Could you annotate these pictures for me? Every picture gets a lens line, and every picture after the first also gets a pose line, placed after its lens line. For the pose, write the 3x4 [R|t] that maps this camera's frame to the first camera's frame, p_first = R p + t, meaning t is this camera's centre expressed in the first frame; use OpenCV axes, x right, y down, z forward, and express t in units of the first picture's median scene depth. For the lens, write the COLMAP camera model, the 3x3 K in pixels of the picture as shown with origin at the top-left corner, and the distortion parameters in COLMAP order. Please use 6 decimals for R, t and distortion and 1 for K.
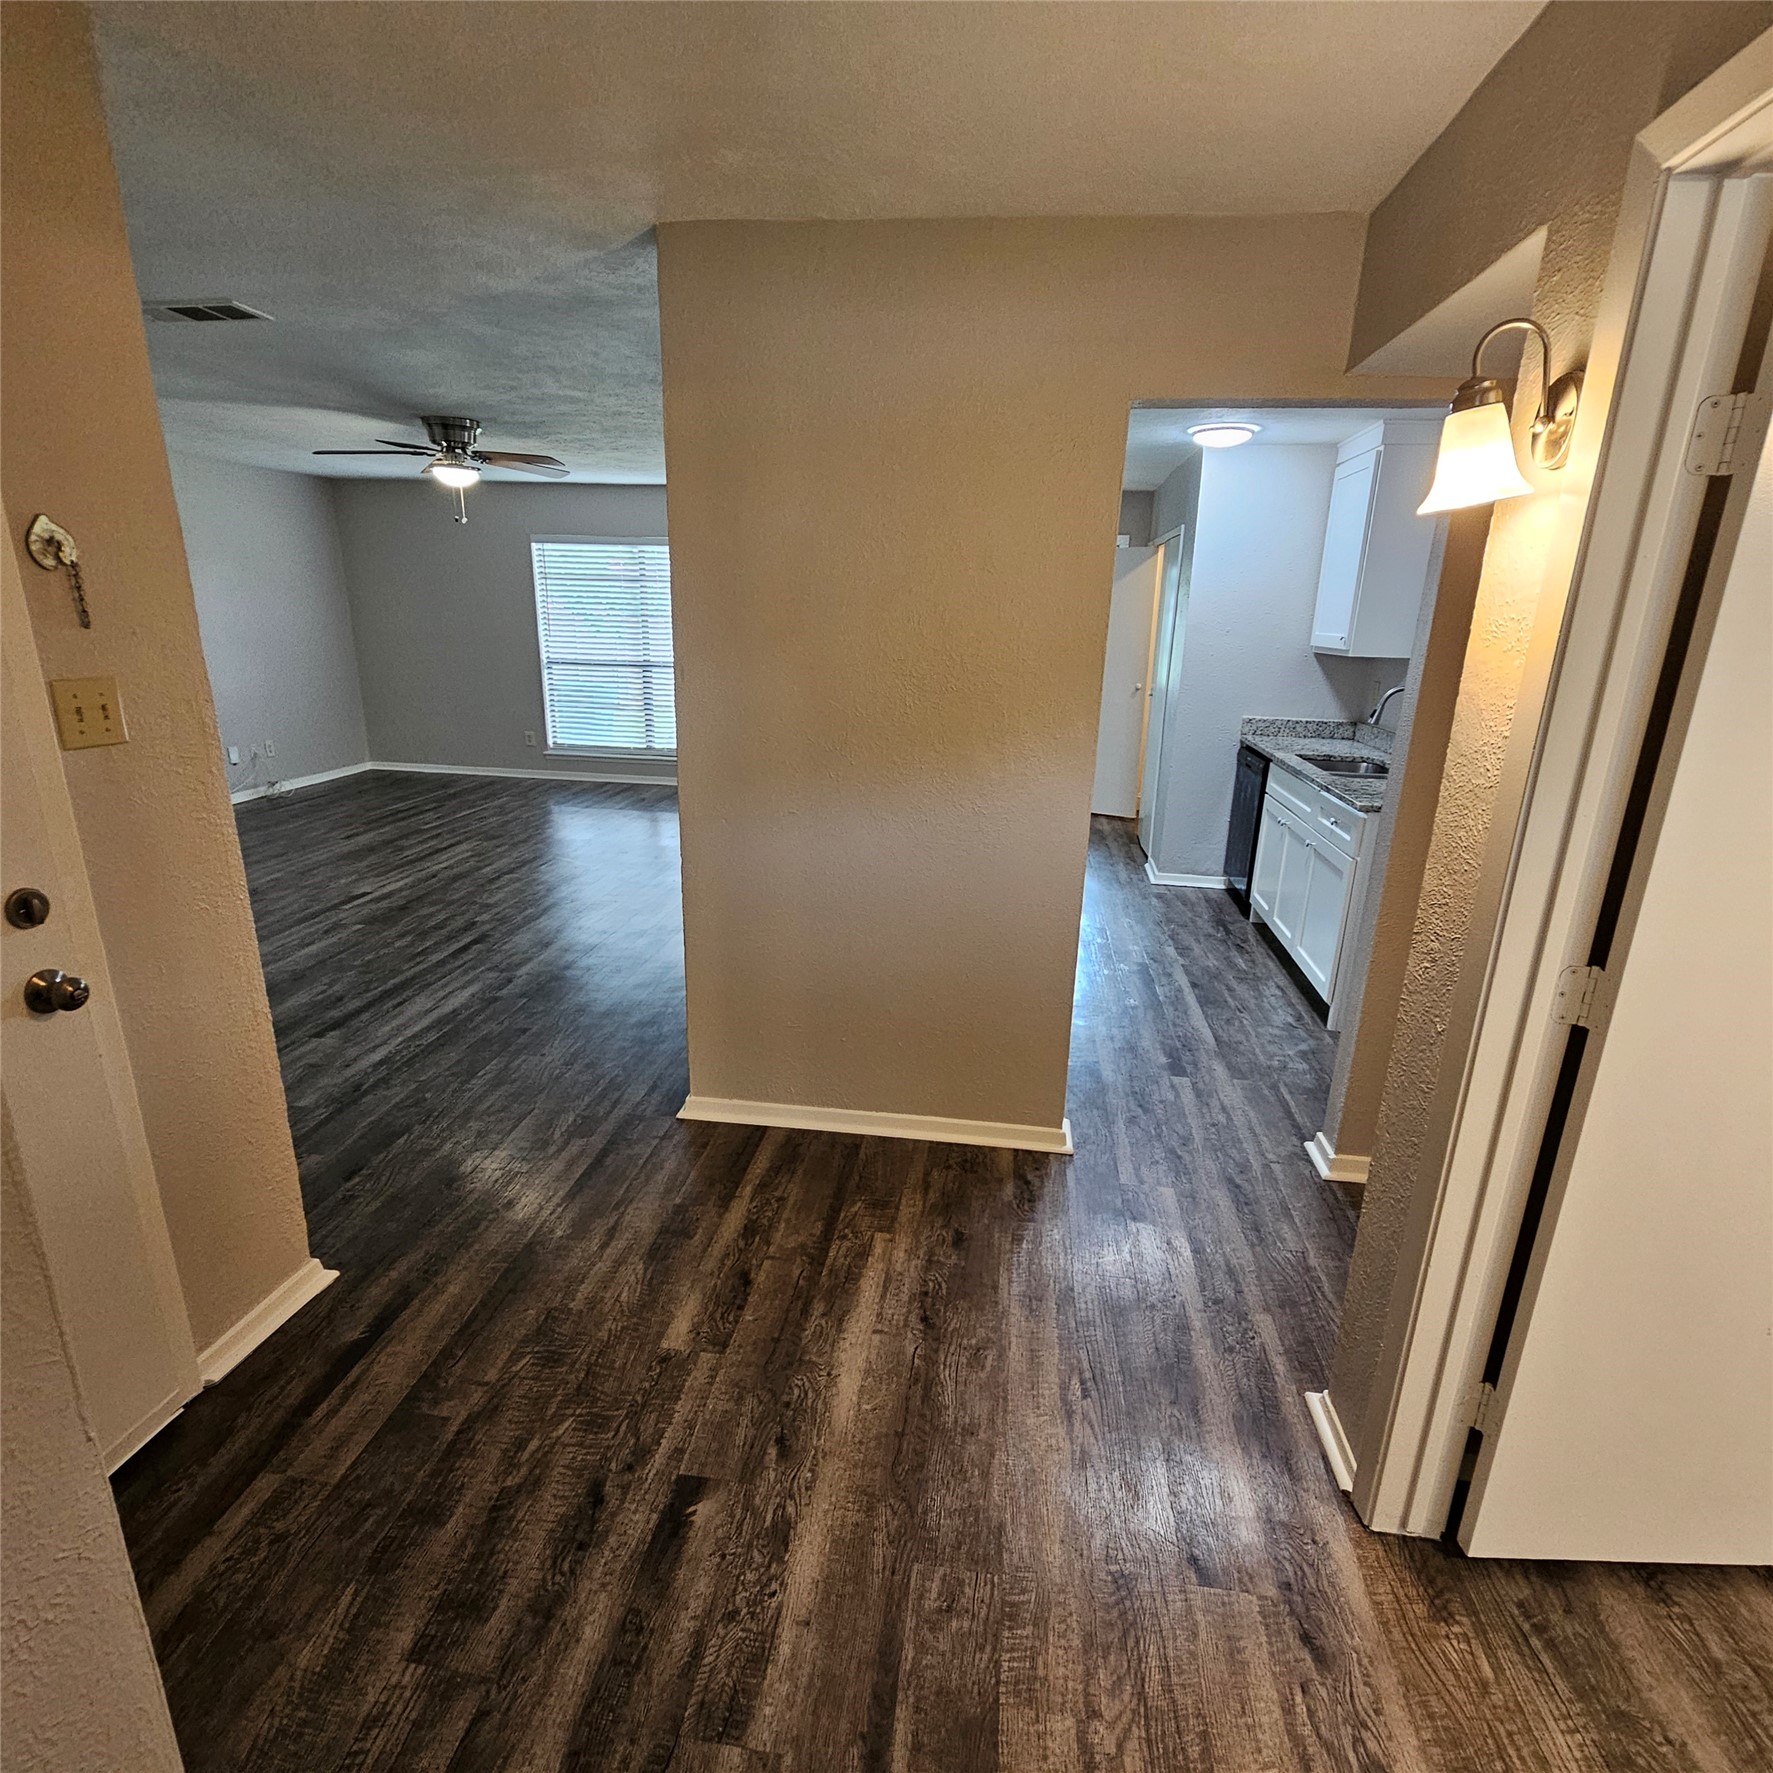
lens RADIAL K [[974.2, 0, 892.6], [0, 974.2, 913.2], [0, 0, 1]] dist [-0.002479, -0.001838]
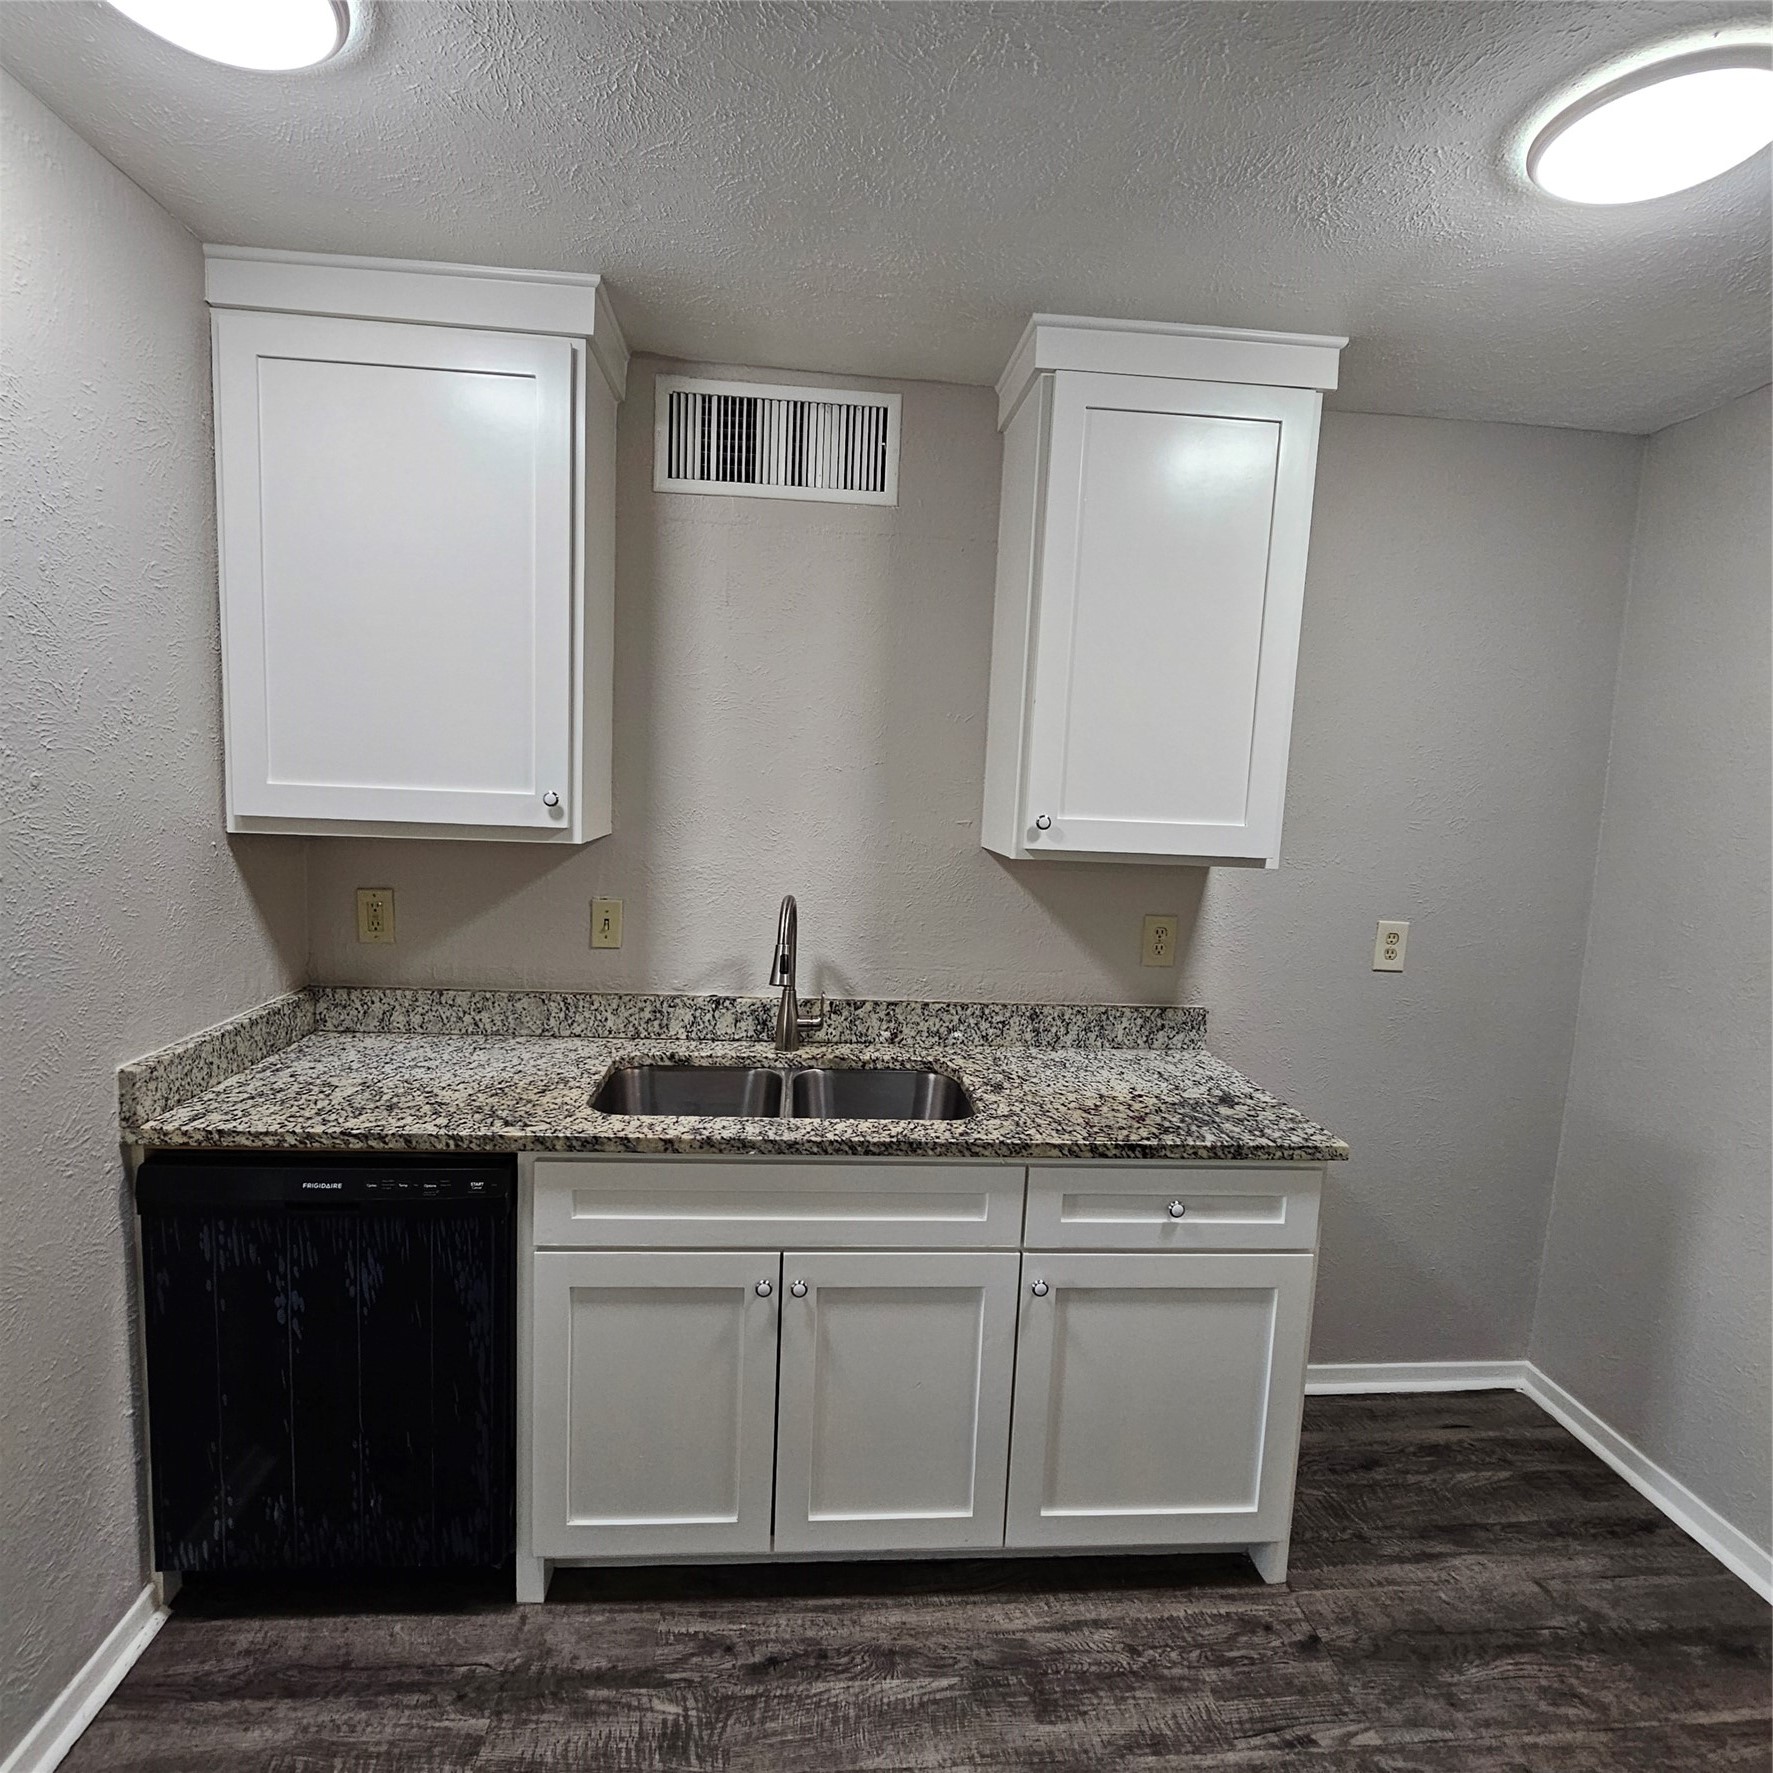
lens RADIAL K [[971.9, 0, 862.2], [0, 971.9, 886.6], [0, 0, 1]] dist [0.001208, -0.003091]
pose [[-0.208539, -0.144100, 0.967340, 0.052702], [0.246241, 0.949487, 0.194525, -0.297136], [-0.946508, 0.278765, -0.162521, 0.962206]]
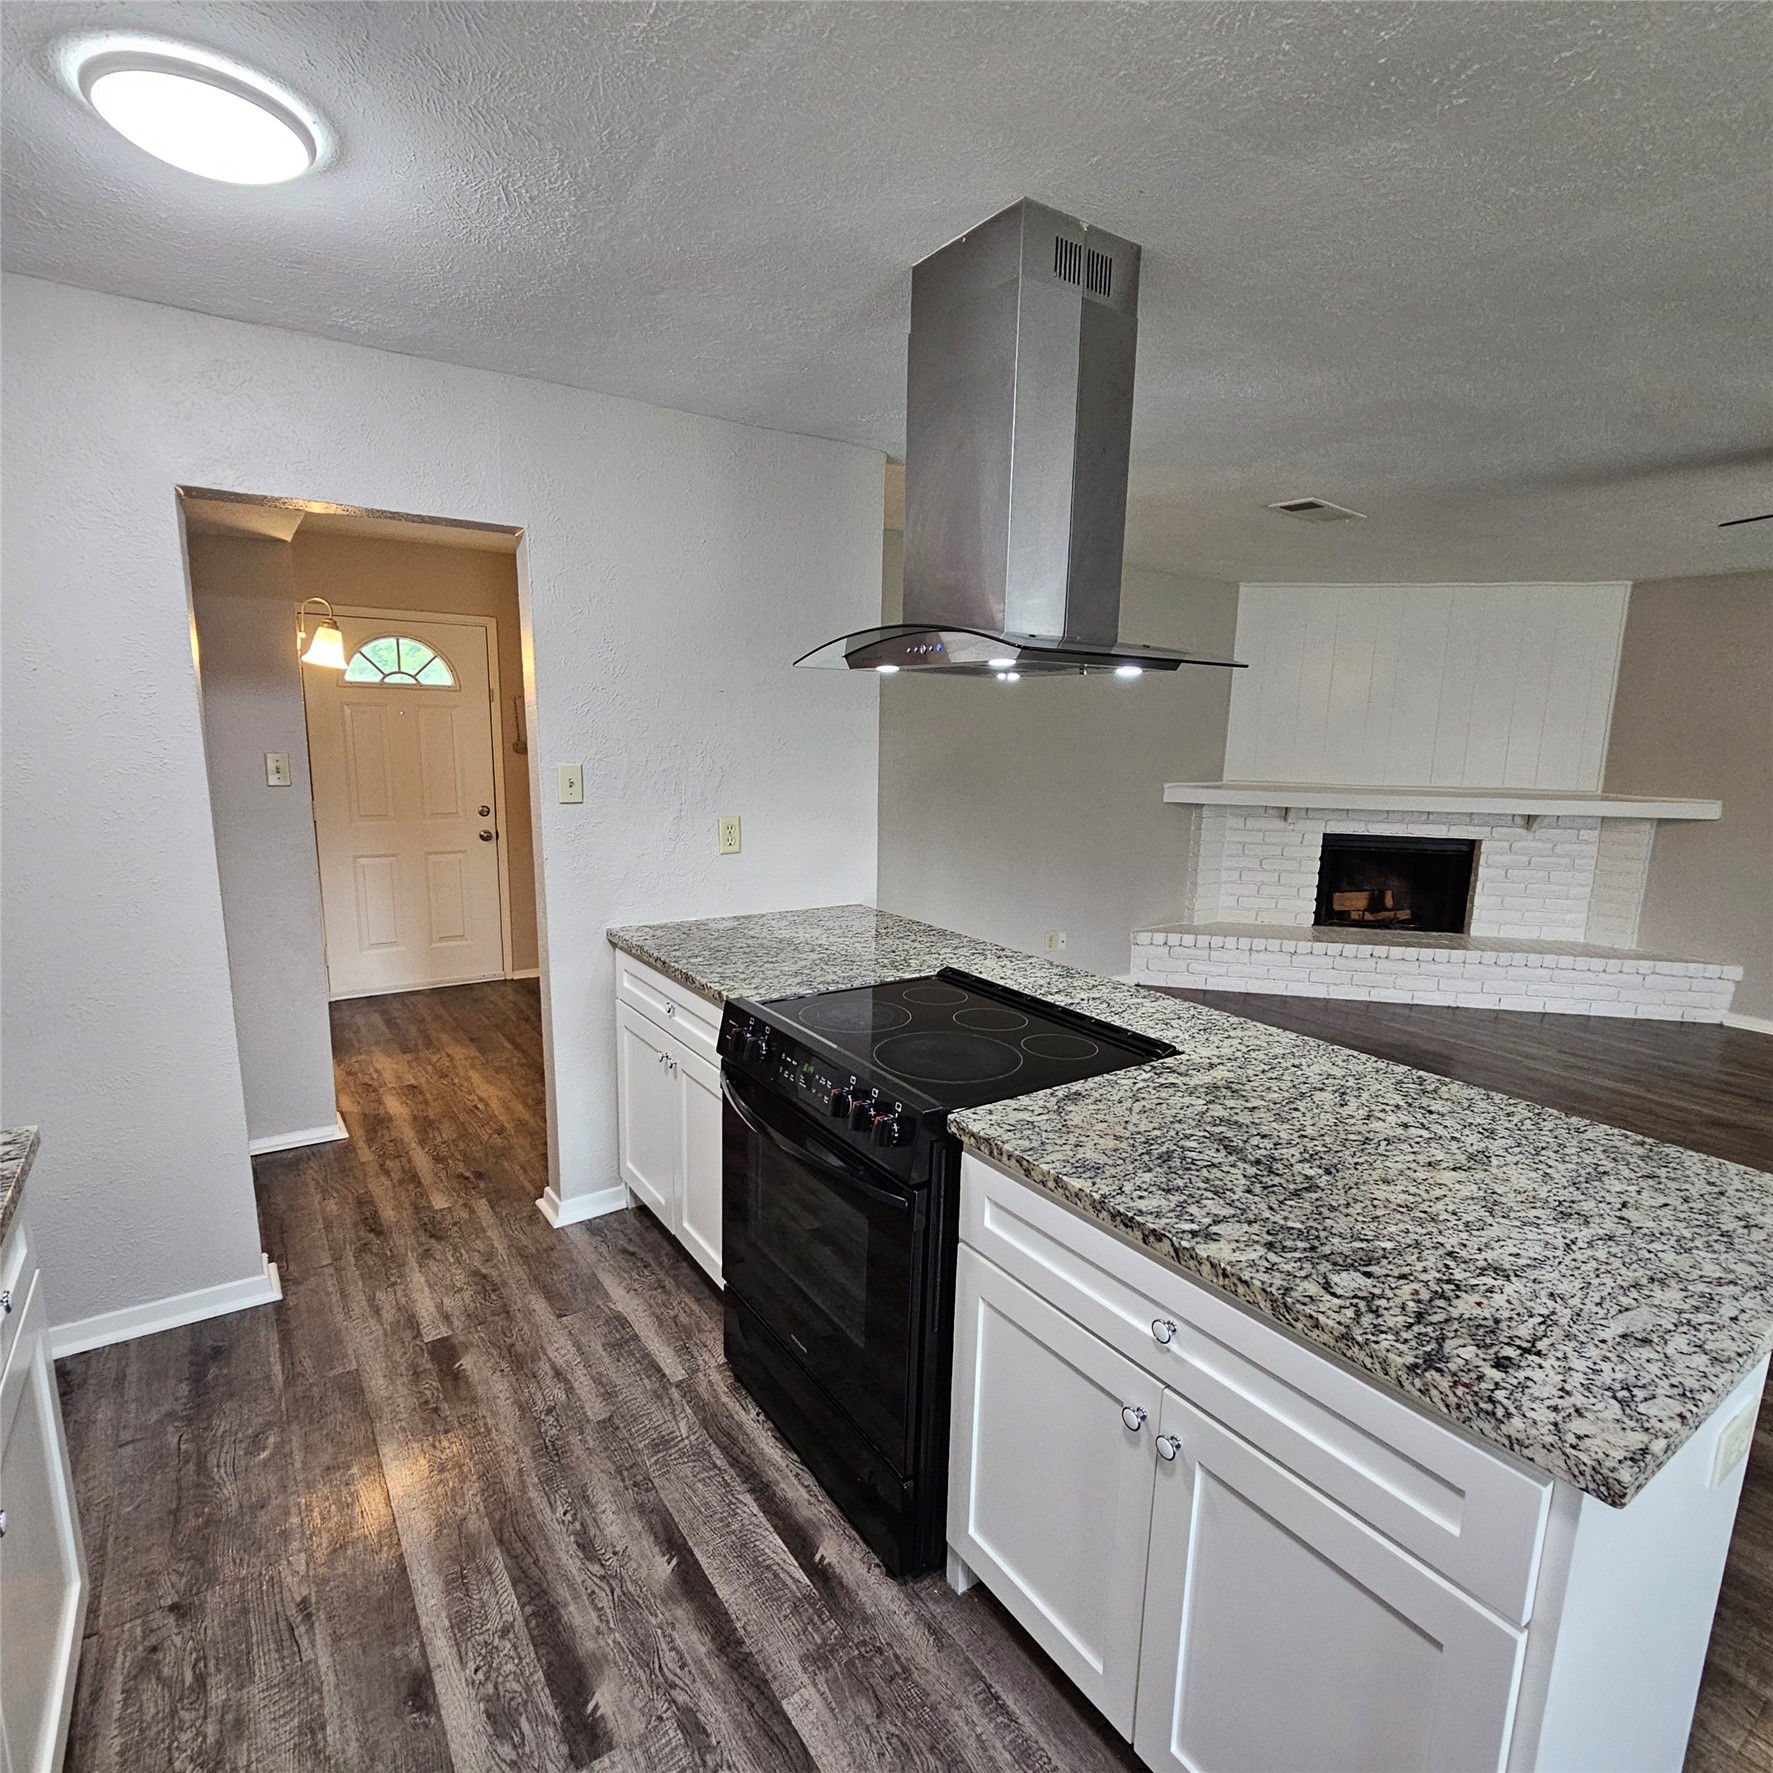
lens RADIAL K [[972.1, 0, 885.2], [0, 972.1, 910.1], [0, 0, 1]] dist [-0.000467, -0.003230]
pose [[-0.741033, 0.084234, -0.666164, 0.360203], [-0.239767, 0.893501, 0.379694, -0.332589], [0.627201, 0.441090, -0.641918, 1.097231]]
